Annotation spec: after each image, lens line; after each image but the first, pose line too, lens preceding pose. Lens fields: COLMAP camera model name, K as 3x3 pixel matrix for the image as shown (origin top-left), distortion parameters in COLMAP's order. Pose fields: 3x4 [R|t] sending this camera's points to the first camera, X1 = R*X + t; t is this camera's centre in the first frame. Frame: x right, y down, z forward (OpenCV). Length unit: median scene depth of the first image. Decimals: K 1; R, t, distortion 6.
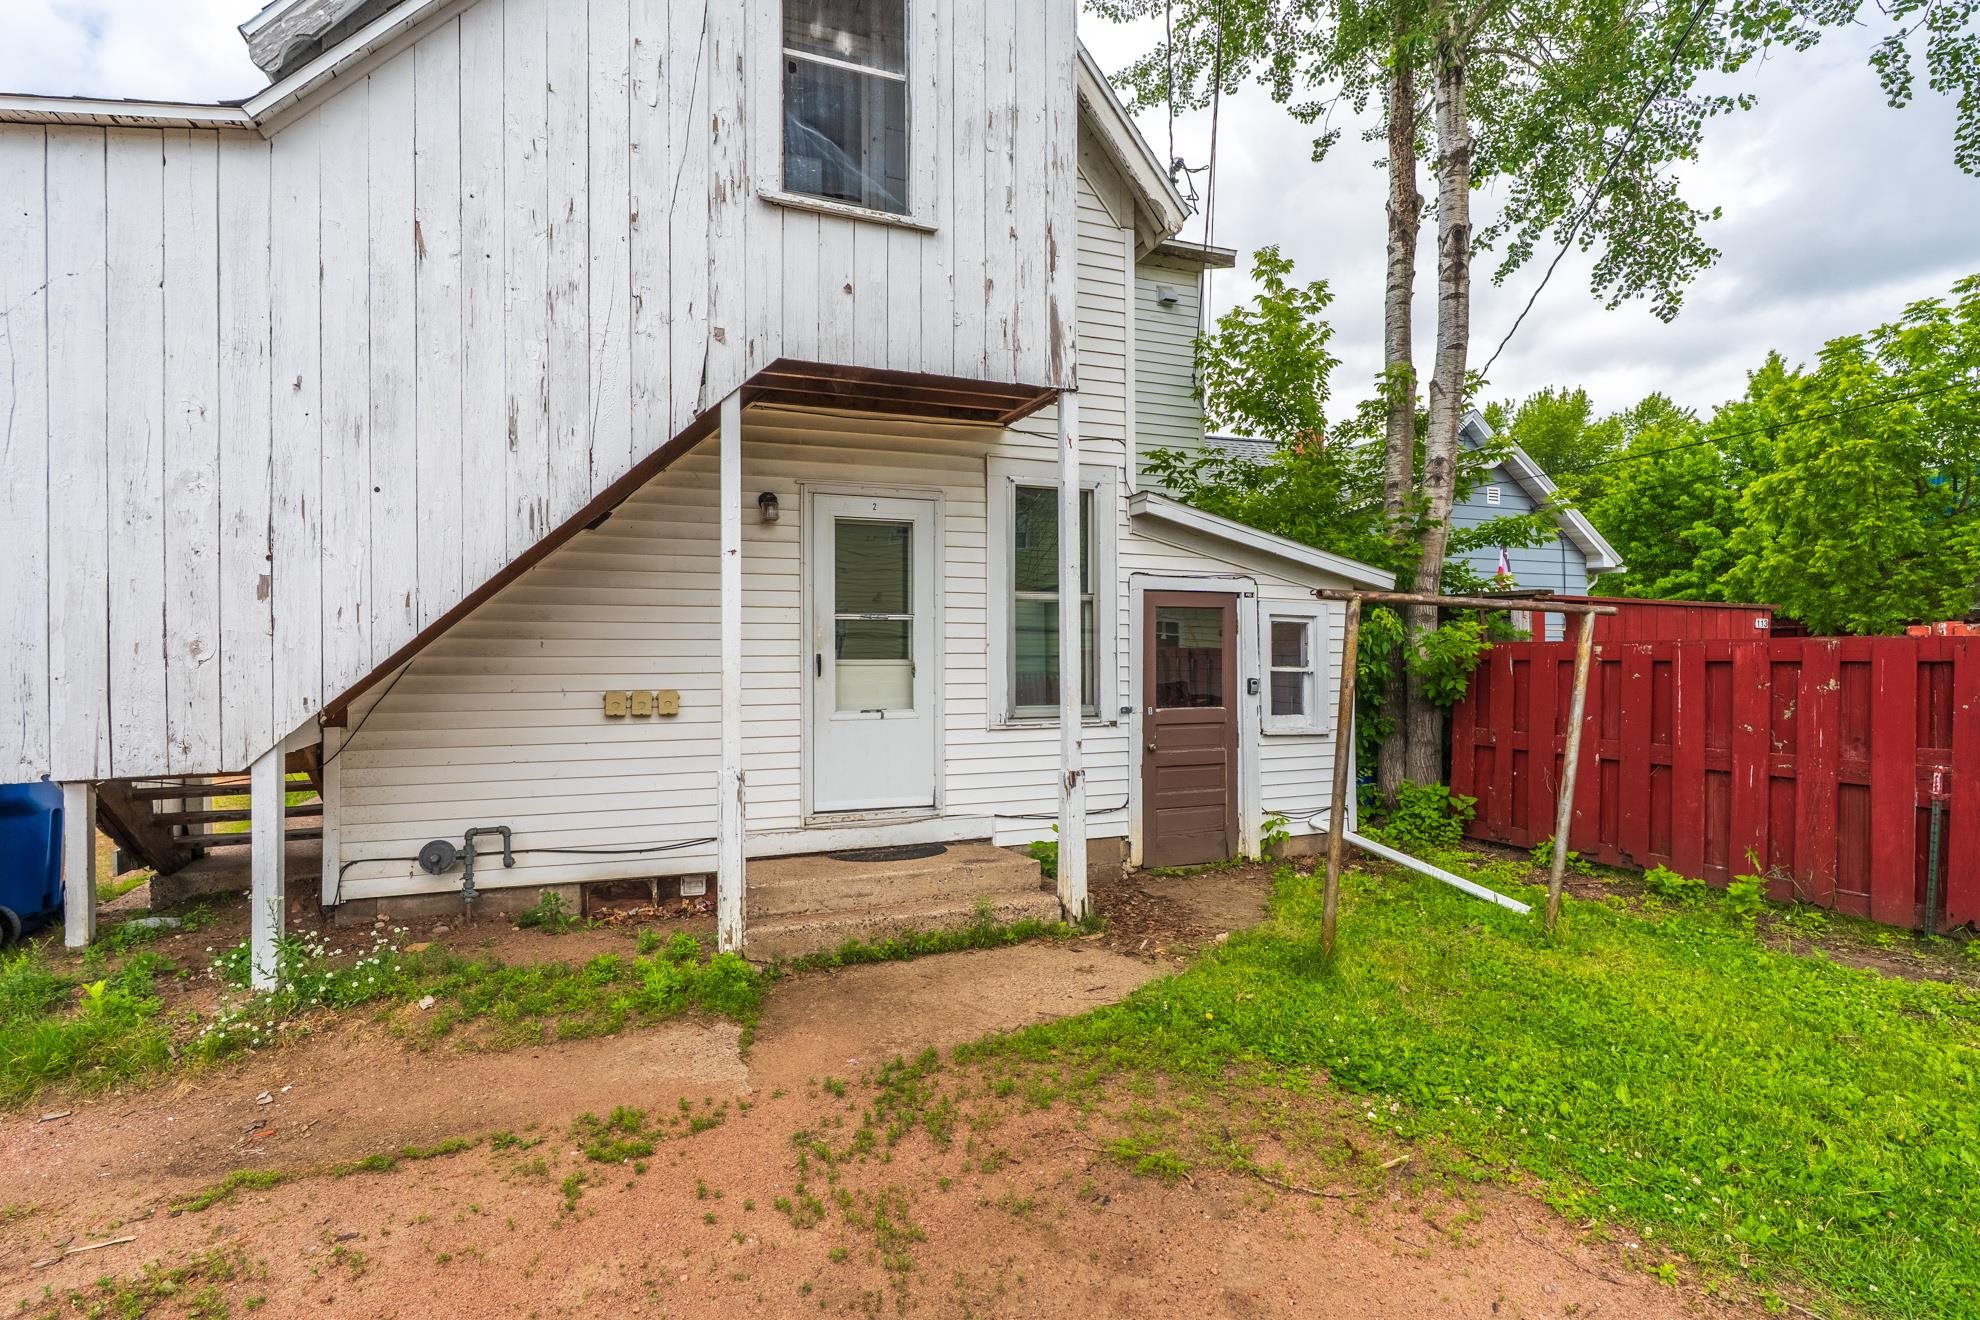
lens RADIAL K [[913.5, 0, 971.5], [0, 913.5, 659.5], [0, 0, 1]] dist [-0.008930, 0.000325]
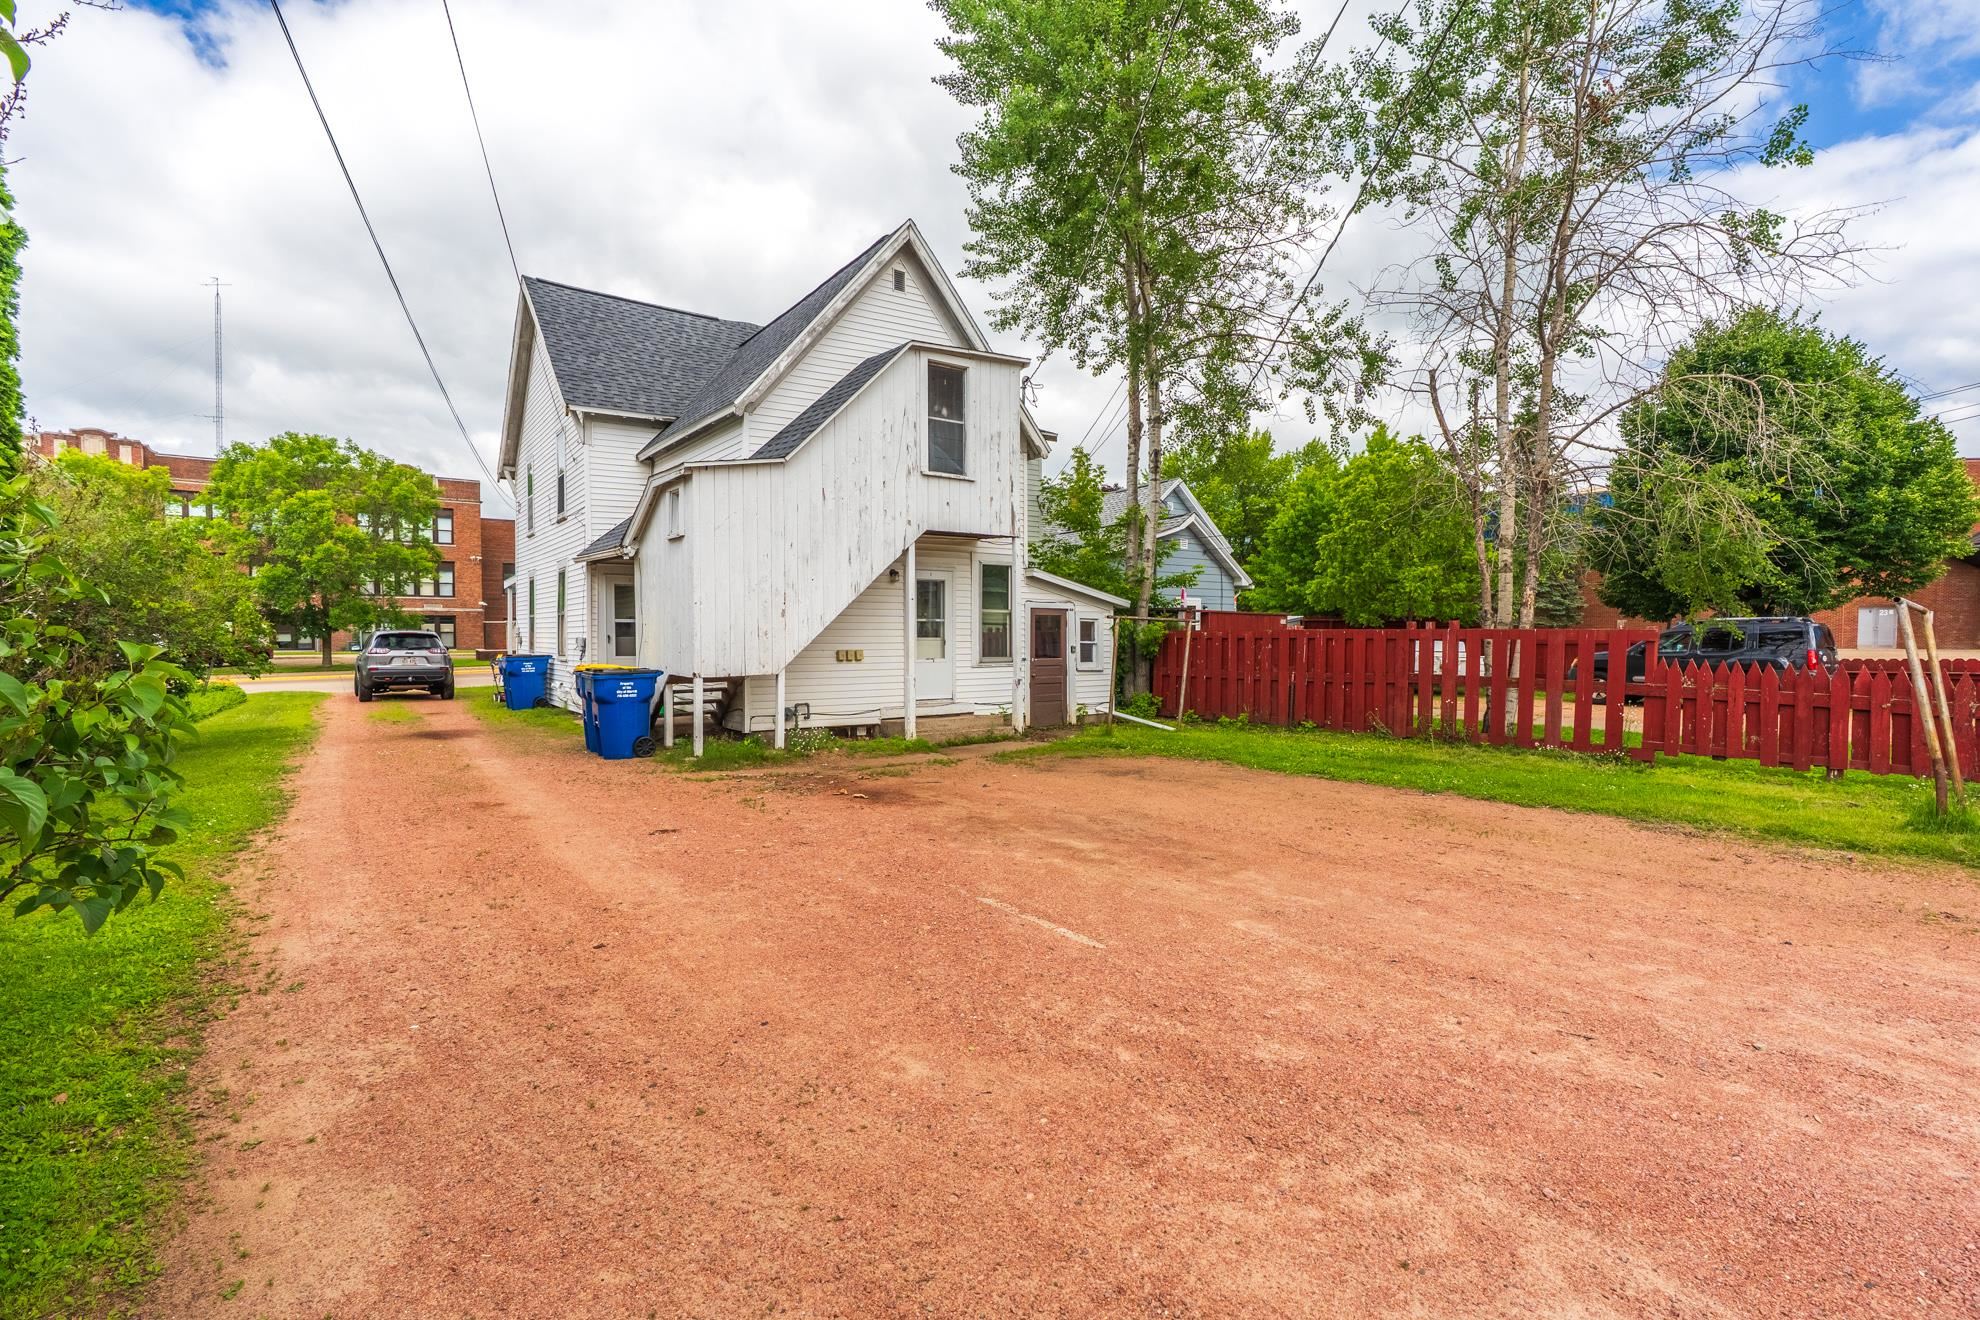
lens RADIAL K [[913.5, 0, 996.2], [0, 913.5, 655.8], [0, 0, 1]] dist [-0.008930, 0.000325]
pose [[0.960087, -0.005294, 0.279650, -0.525780], [0.000239, 0.999836, 0.018106, 0.003769], [-0.279700, -0.017317, 0.959931, -1.165559]]
